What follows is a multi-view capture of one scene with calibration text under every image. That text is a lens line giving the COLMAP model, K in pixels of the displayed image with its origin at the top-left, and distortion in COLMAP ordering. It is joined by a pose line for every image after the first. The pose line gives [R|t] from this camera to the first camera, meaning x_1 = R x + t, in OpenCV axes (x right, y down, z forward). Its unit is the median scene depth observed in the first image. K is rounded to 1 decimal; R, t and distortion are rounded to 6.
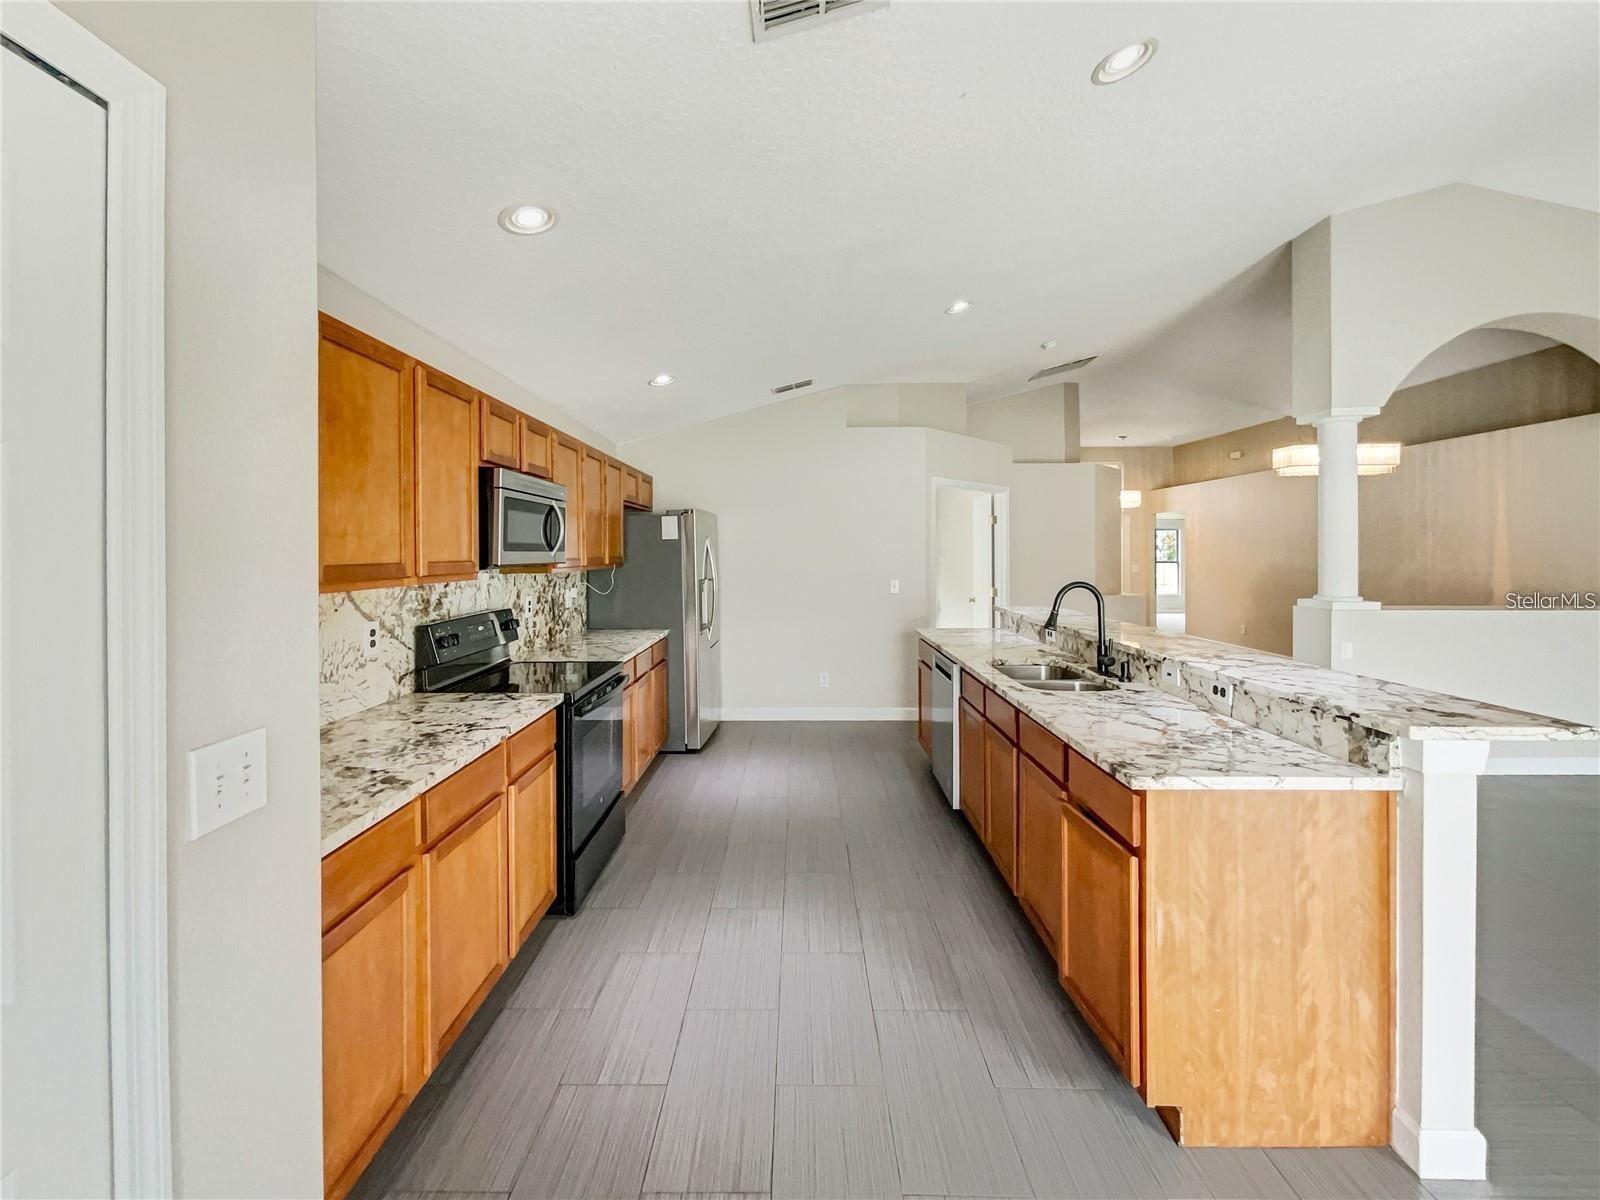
lens RADIAL K [[647.9, 0, 792.3], [0, 647.9, 556.1], [0, 0, 1]] dist [-0.002471, 0.000021]
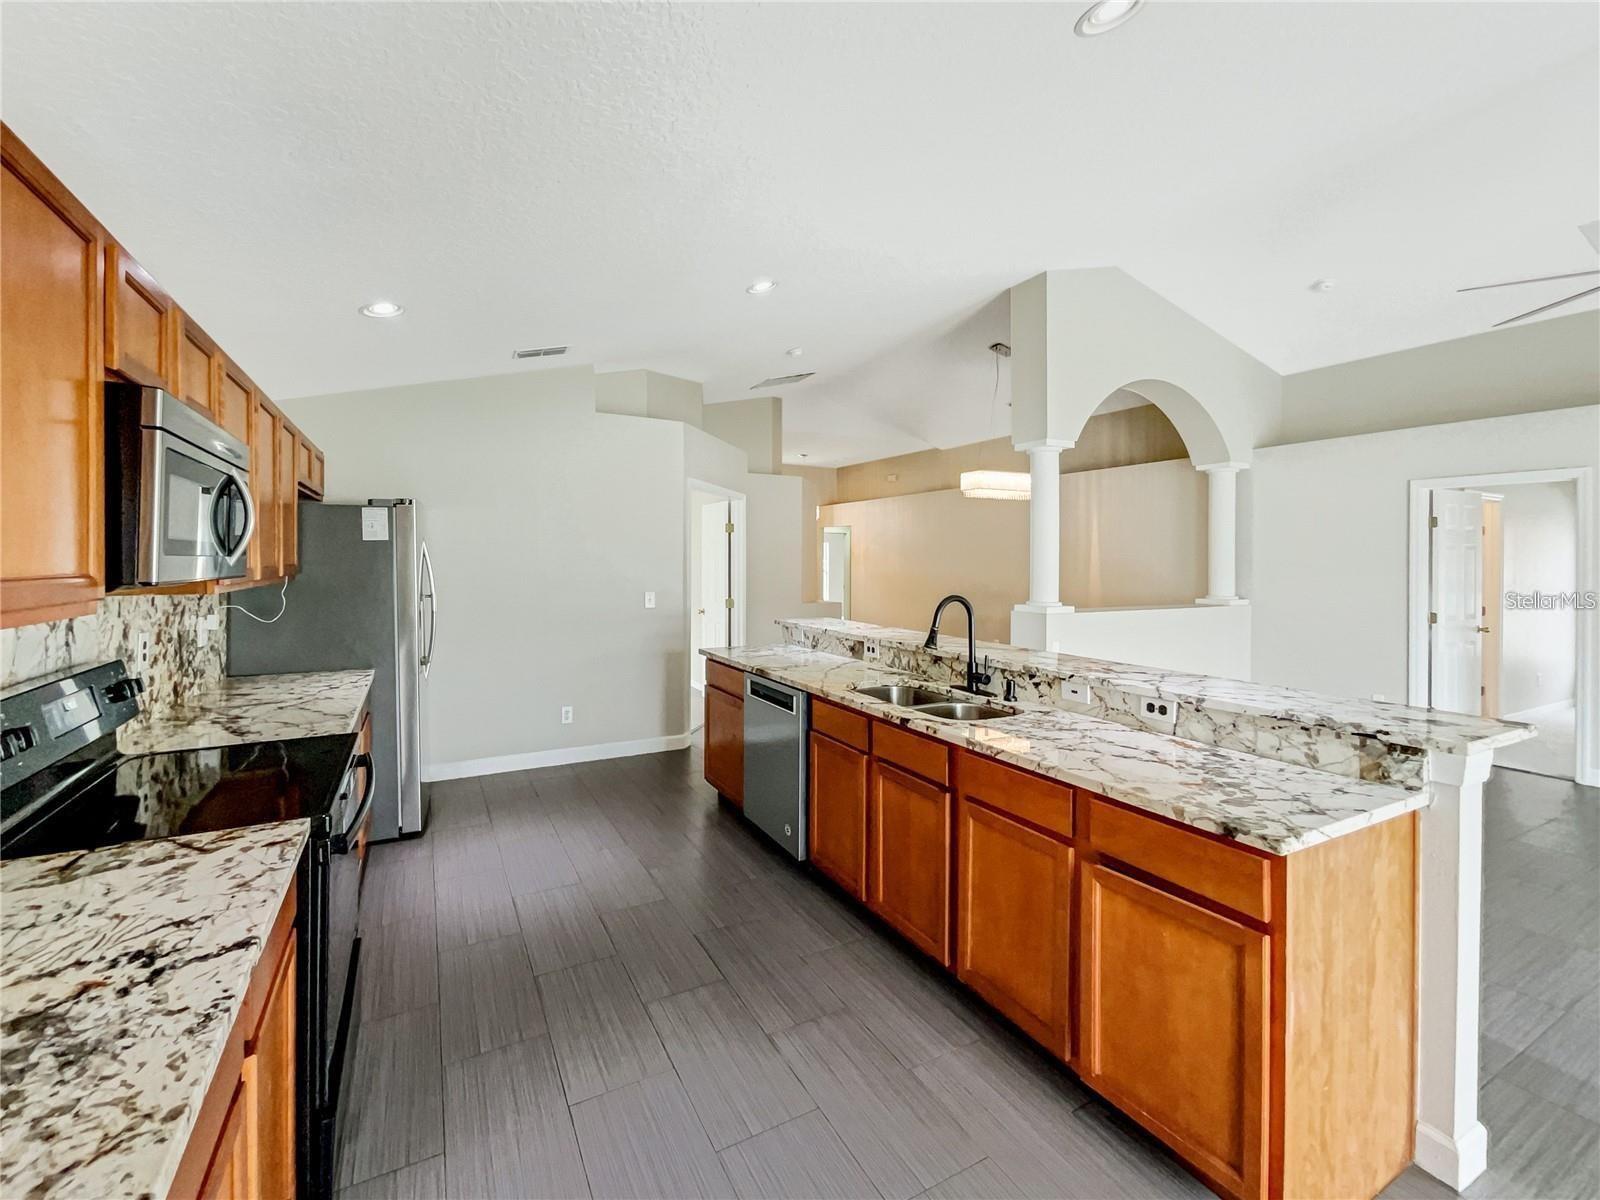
lens RADIAL K [[647.9, 0, 740.3], [0, 647.9, 559.8], [0, 0, 1]] dist [-0.002471, 0.000021]
pose [[0.891923, 0.008117, 0.452114, -0.219601], [-0.004964, 0.999954, -0.008160, -0.001569], [-0.452160, 0.005034, 0.891923, 0.279280]]
